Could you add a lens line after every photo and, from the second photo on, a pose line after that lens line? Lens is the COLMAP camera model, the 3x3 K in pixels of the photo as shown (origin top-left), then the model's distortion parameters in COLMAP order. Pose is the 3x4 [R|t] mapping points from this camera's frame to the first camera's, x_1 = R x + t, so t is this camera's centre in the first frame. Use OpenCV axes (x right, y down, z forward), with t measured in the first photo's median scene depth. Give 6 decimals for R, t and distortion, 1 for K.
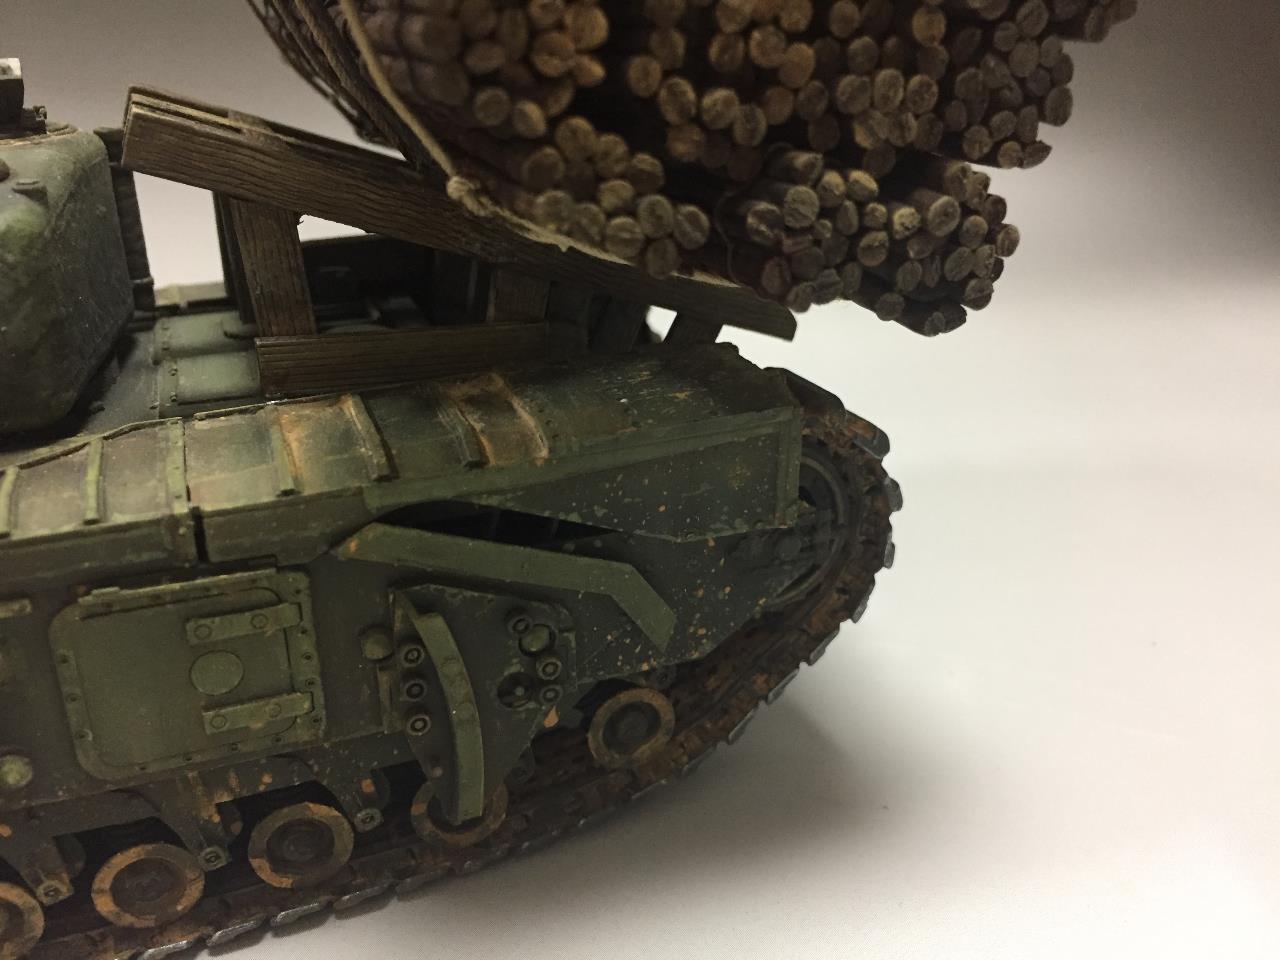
lens RADIAL K [[1157.7, 0, 640.0], [0, 1157.7, 480.0], [0, 0, 1]] dist [0.009923, -0.011202]
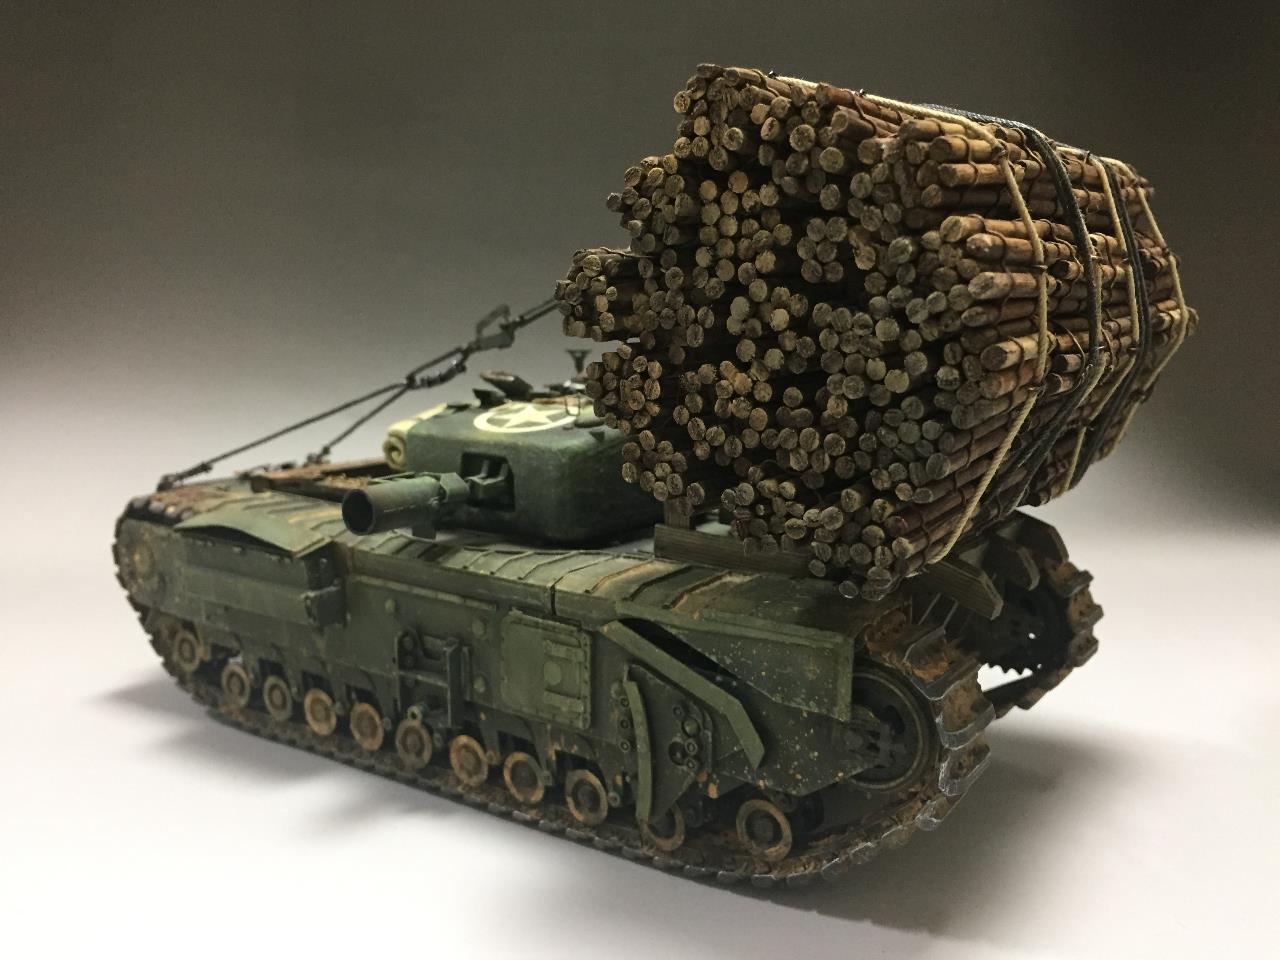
lens RADIAL K [[1133.5, 0, 637.3], [0, 1133.5, 470.1], [0, 0, 1]] dist [0.058471, -0.094500]
pose [[0.556576, 0.152804, -0.816623, 1.267695], [-0.328576, 0.943285, -0.047439, -0.118334], [0.763060, 0.294726, 0.575218, -0.113023]]
